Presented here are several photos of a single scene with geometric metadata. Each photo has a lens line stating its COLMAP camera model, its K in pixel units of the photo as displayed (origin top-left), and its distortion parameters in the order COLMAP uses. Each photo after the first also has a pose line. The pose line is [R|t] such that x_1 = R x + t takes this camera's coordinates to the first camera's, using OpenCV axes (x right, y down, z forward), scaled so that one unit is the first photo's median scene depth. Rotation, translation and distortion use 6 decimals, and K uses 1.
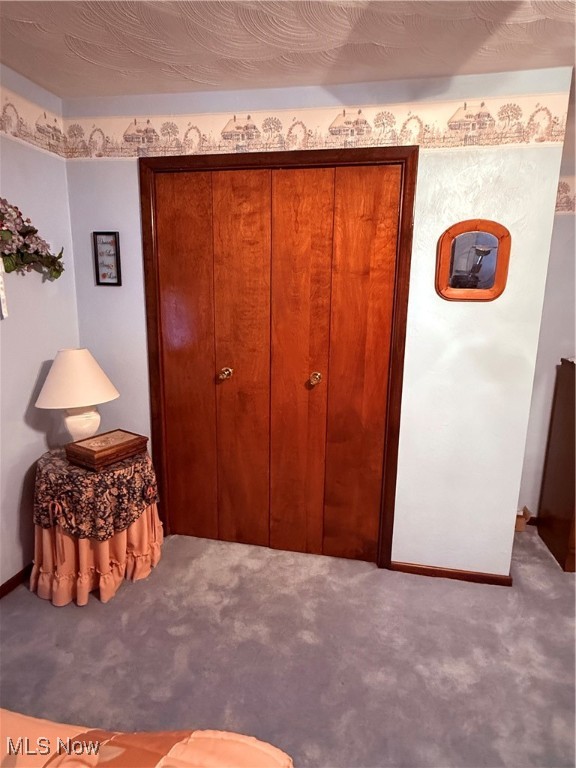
lens RADIAL K [[438.7, 0, 288.0], [0, 438.7, 384.0], [0, 0, 1]] dist [-0.002460, 0.000574]
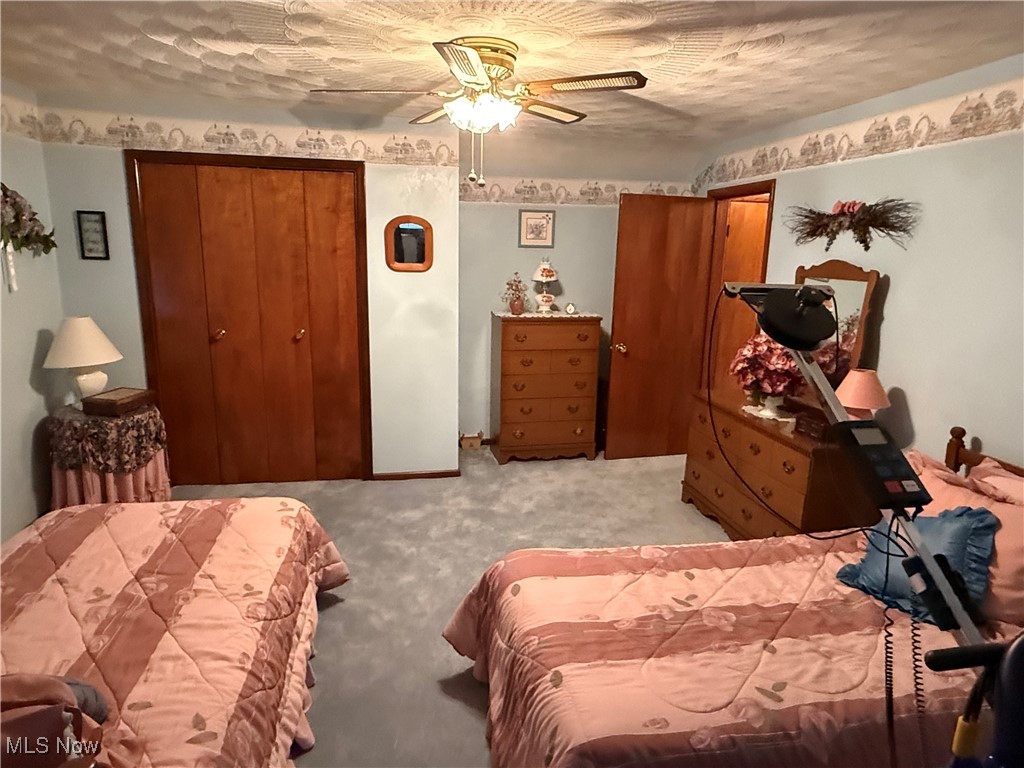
lens RADIAL K [[644.5, 0, 512.0], [0, 644.5, 384.0], [0, 0, 1]] dist [-0.003105, 0.002854]
pose [[0.922359, -0.077403, 0.378500, -0.092461], [0.071727, 0.997000, 0.029096, 0.127031], [-0.379616, 0.000312, 0.925144, -0.988366]]
